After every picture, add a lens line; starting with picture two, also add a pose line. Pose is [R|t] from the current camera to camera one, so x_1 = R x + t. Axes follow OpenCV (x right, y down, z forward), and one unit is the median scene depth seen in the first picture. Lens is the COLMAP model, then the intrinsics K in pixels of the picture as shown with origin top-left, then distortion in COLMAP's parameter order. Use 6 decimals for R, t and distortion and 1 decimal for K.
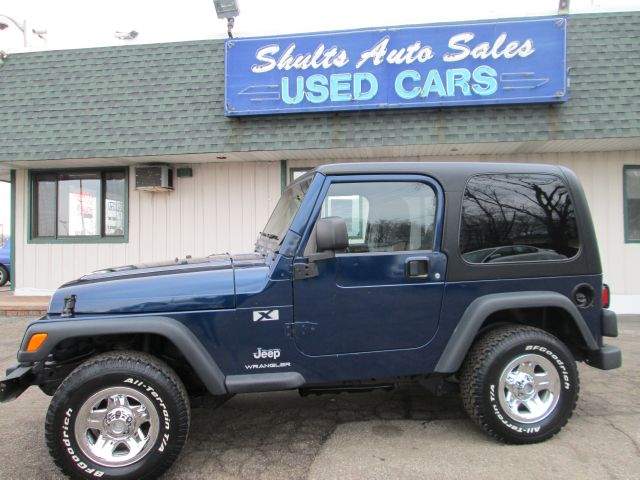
lens RADIAL K [[534.1, 0, 313.3], [0, 534.1, 237.5], [0, 0, 1]] dist [-0.043402, 0.035143]
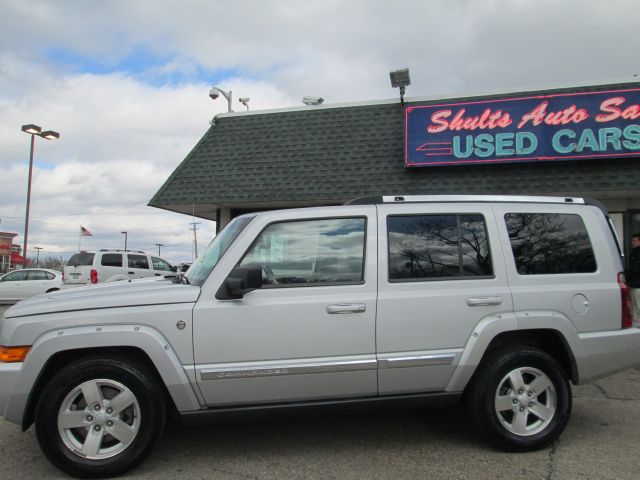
lens RADIAL K [[534.1, 0, 312.4], [0, 534.1, 234.6], [0, 0, 1]] dist [-0.043402, 0.035143]
pose [[0.985310, 0.013298, -0.170254, -0.169693], [-0.025706, 0.997153, -0.070887, 0.019053], [0.168827, 0.074223, 0.982847, -0.241295]]
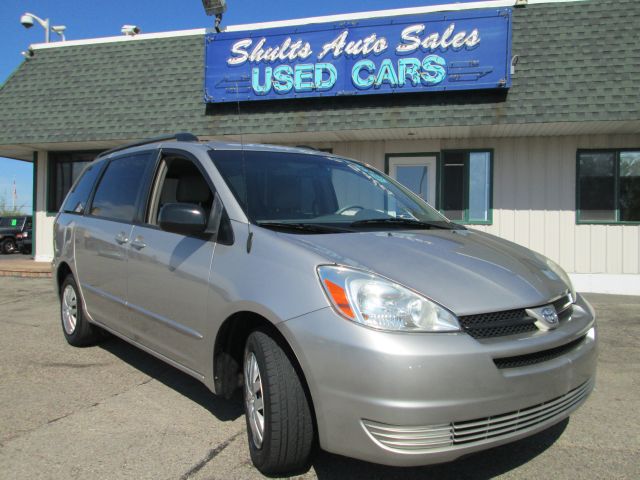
lens RADIAL K [[534.1, 0, 316.3], [0, 534.1, 236.5], [0, 0, 1]] dist [-0.043402, 0.035143]
pose [[0.994411, 0.021809, -0.103297, 0.196877], [-0.019803, 0.999596, 0.020404, 0.025220], [0.103701, -0.018244, 0.994441, -0.096809]]
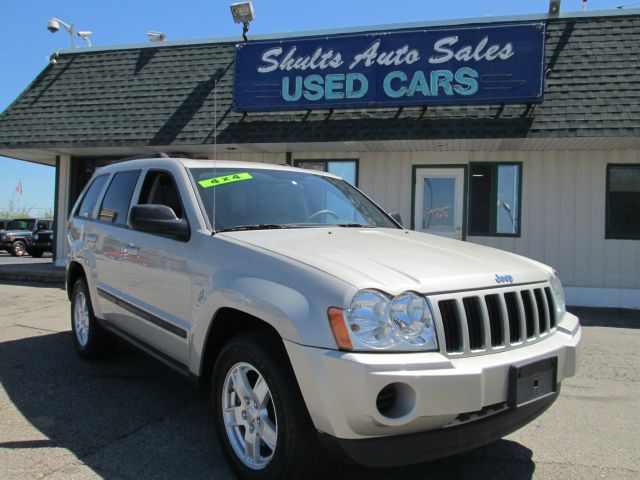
lens RADIAL K [[534.1, 0, 314.1], [0, 534.1, 236.2], [0, 0, 1]] dist [-0.043402, 0.035143]
pose [[0.993645, 0.037615, -0.106090, 0.136886], [-0.036960, 0.999284, 0.008142, 0.018948], [0.106320, -0.004169, 0.994323, -0.098173]]
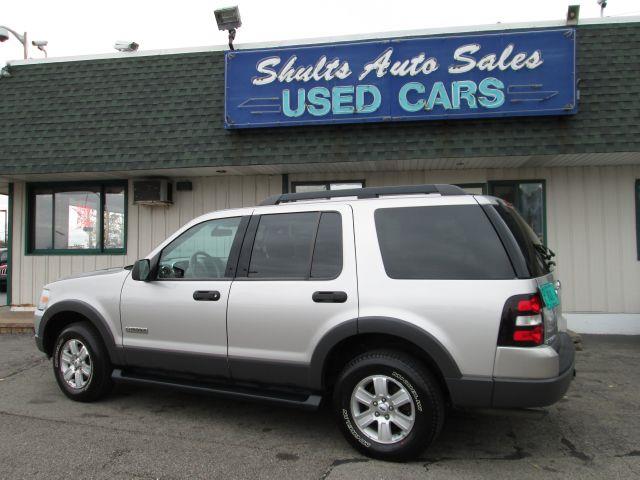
lens RADIAL K [[534.1, 0, 314.2], [0, 534.1, 235.4], [0, 0, 1]] dist [-0.043402, 0.035143]
pose [[0.999925, 0.001982, -0.012075, 0.010907], [-0.002242, 0.999766, -0.021534, -0.013194], [0.012029, 0.021559, 0.999695, 0.030445]]
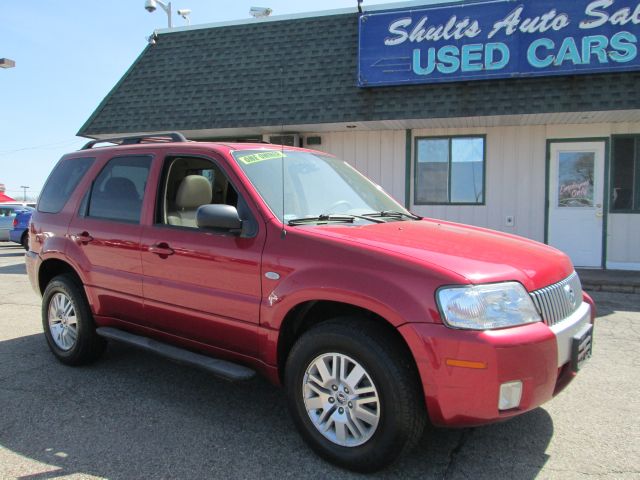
lens RADIAL K [[534.1, 0, 311.0], [0, 534.1, 236.9], [0, 0, 1]] dist [-0.043402, 0.035143]
pose [[0.986047, 0.026079, -0.164414, -0.077930], [-0.017611, 0.998452, 0.052750, 0.016428], [0.165535, -0.049118, 0.984980, -0.081895]]
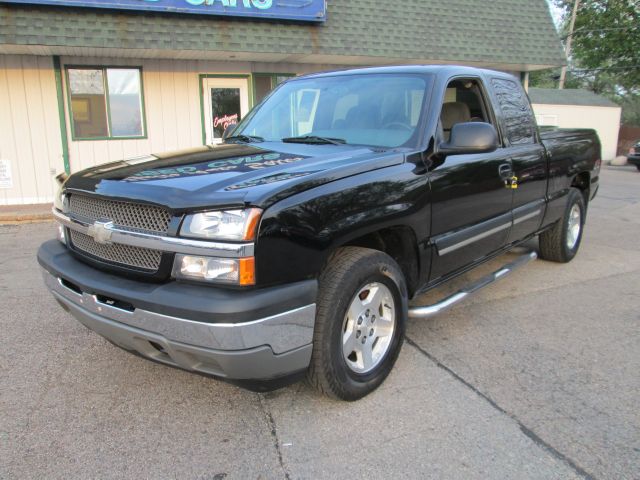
lens RADIAL K [[534.1, 0, 311.8], [0, 534.1, 241.0], [0, 0, 1]] dist [-0.043402, 0.035143]
pose [[0.860163, -0.106093, 0.498863, -0.193045], [0.006927, 0.980465, 0.196571, -0.004319], [-0.509972, -0.165628, 0.844095, -0.085600]]
